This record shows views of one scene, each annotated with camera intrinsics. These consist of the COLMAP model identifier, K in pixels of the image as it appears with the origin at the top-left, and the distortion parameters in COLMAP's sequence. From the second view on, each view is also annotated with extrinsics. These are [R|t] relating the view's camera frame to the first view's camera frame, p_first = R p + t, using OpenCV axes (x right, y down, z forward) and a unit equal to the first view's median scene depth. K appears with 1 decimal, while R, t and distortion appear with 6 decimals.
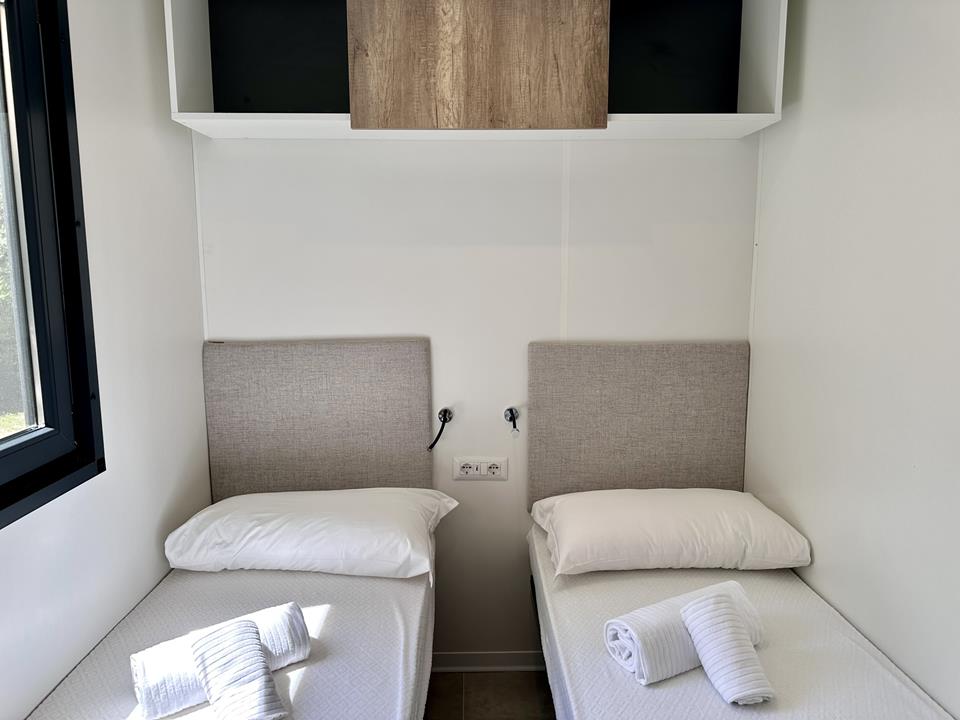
lens RADIAL K [[679.8, 0, 480.4], [0, 679.8, 363.9], [0, 0, 1]] dist [0.051242, -0.047690]
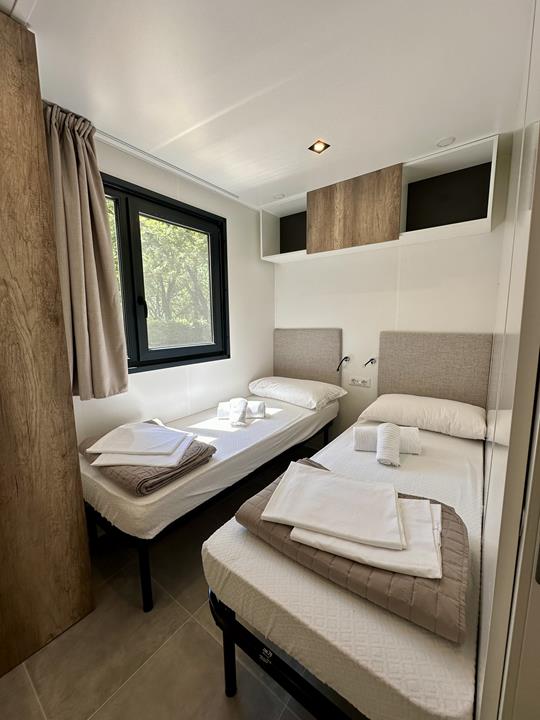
lens RADIAL K [[289.2, 0, 271.8], [0, 289.2, 359.9], [0, 0, 1]] dist [-0.007446, 0.001611]
pose [[0.786198, 0.081913, -0.612521, 0.497919], [-0.084620, 0.996110, 0.024598, 0.093967], [0.612153, 0.032493, 0.790071, -0.065506]]
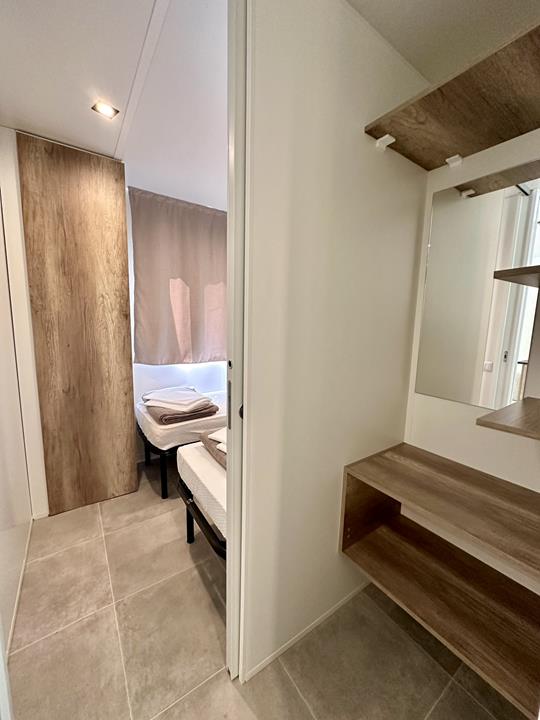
lens RADIAL K [[289.2, 0, 273.1], [0, 289.2, 359.8], [0, 0, 1]] dist [-0.007446, 0.001611]
pose [[0.554799, 0.132937, -0.821295, 1.045004], [-0.149716, 0.986990, 0.058620, 0.076598], [0.818403, 0.090439, 0.567483, -0.010422]]
